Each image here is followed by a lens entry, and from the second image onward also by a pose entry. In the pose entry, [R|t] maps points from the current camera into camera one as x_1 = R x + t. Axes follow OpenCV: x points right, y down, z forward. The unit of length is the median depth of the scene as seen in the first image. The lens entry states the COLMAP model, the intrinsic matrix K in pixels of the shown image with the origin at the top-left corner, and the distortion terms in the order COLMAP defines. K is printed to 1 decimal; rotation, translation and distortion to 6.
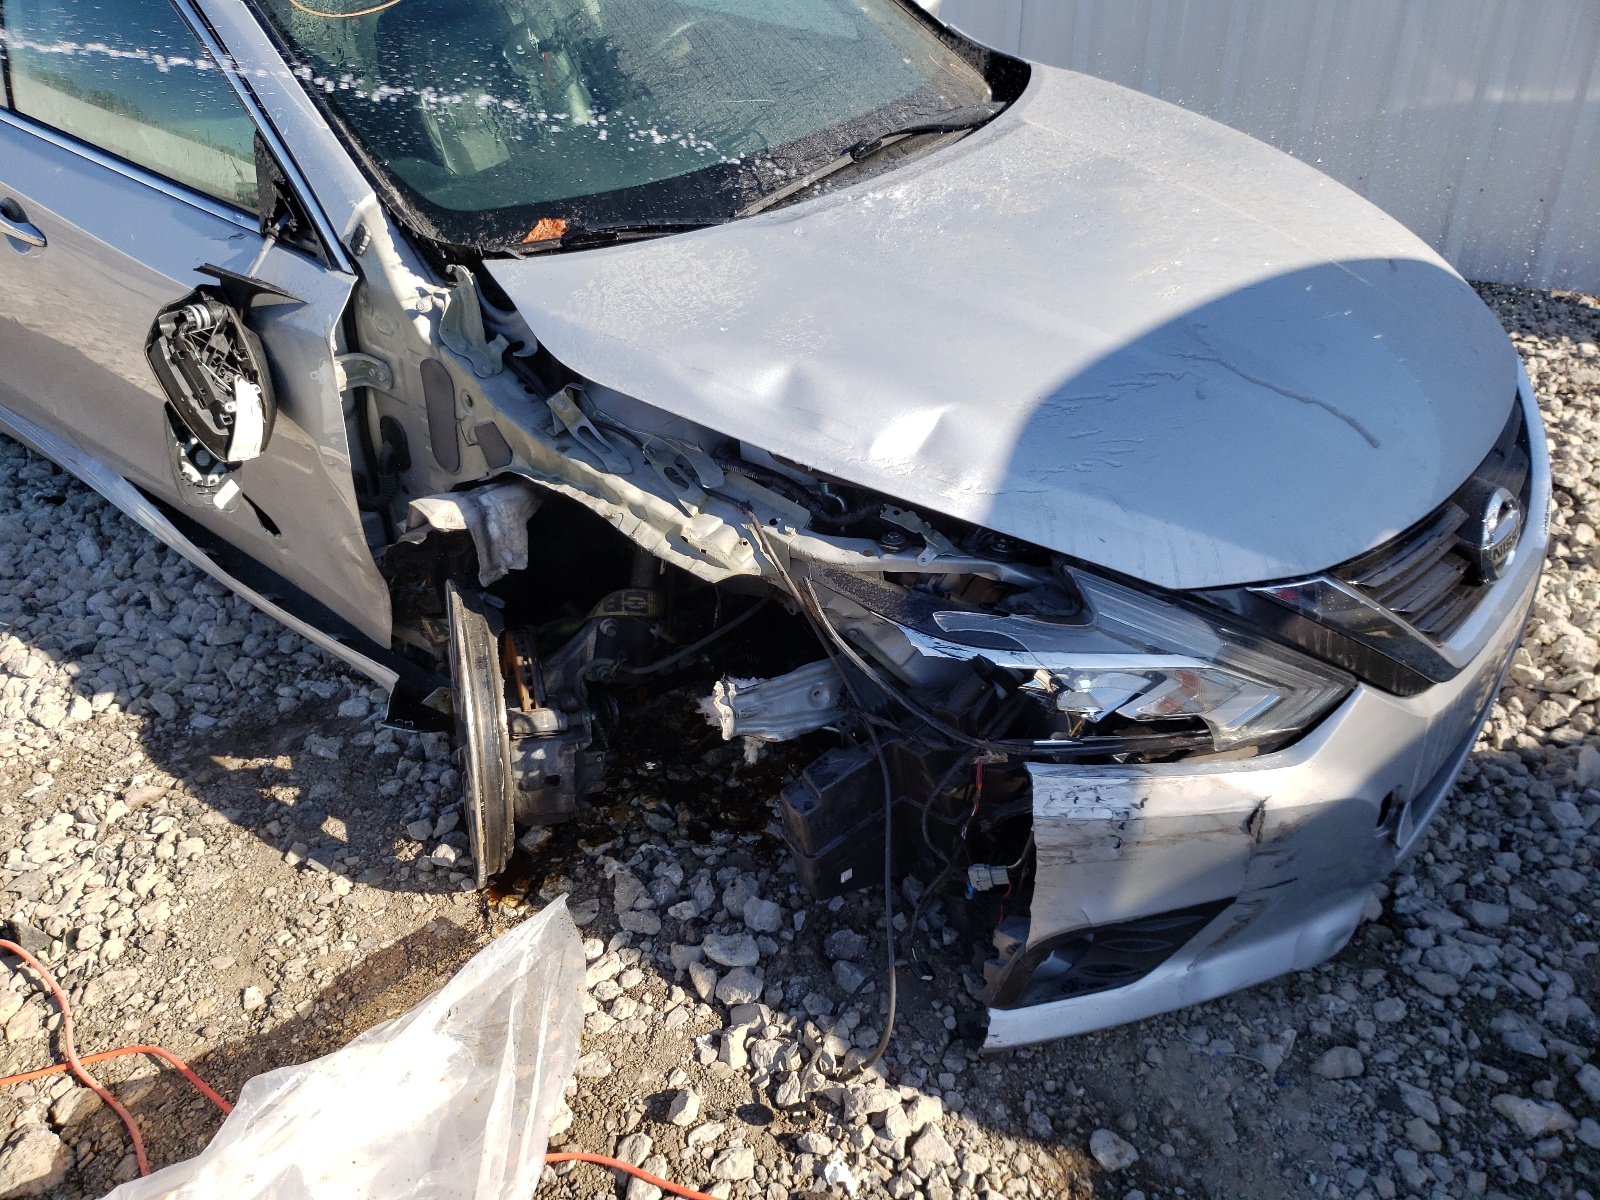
lens RADIAL K [[1244.6, 0, 794.7], [0, 1244.6, 601.6], [0, 0, 1]] dist [-0.028957, 0.050335]
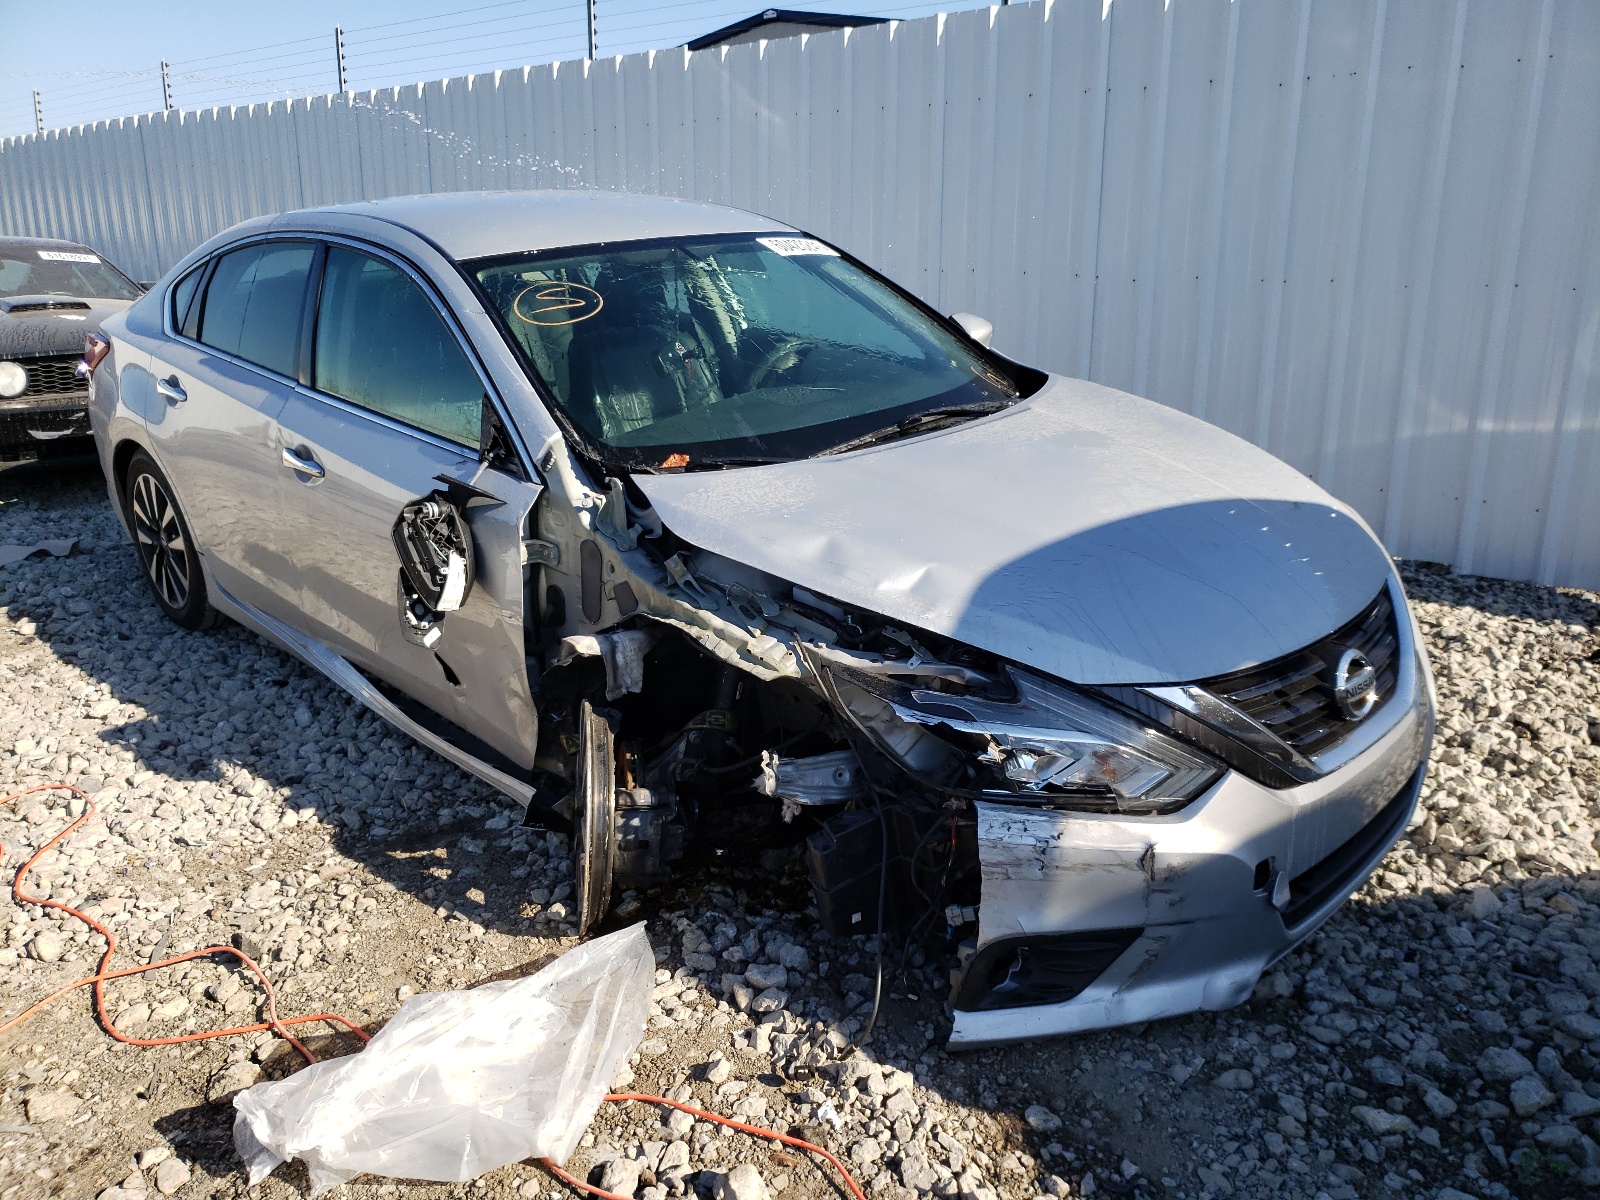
lens RADIAL K [[1210.3, 0, 813.6], [0, 1210.3, 595.9], [0, 0, 1]] dist [0.002839, -0.011625]
pose [[0.995496, 0.034992, -0.088107, 0.093668], [-0.056384, 0.965679, -0.253546, 0.210202], [0.076211, 0.257372, 0.963302, -0.314438]]
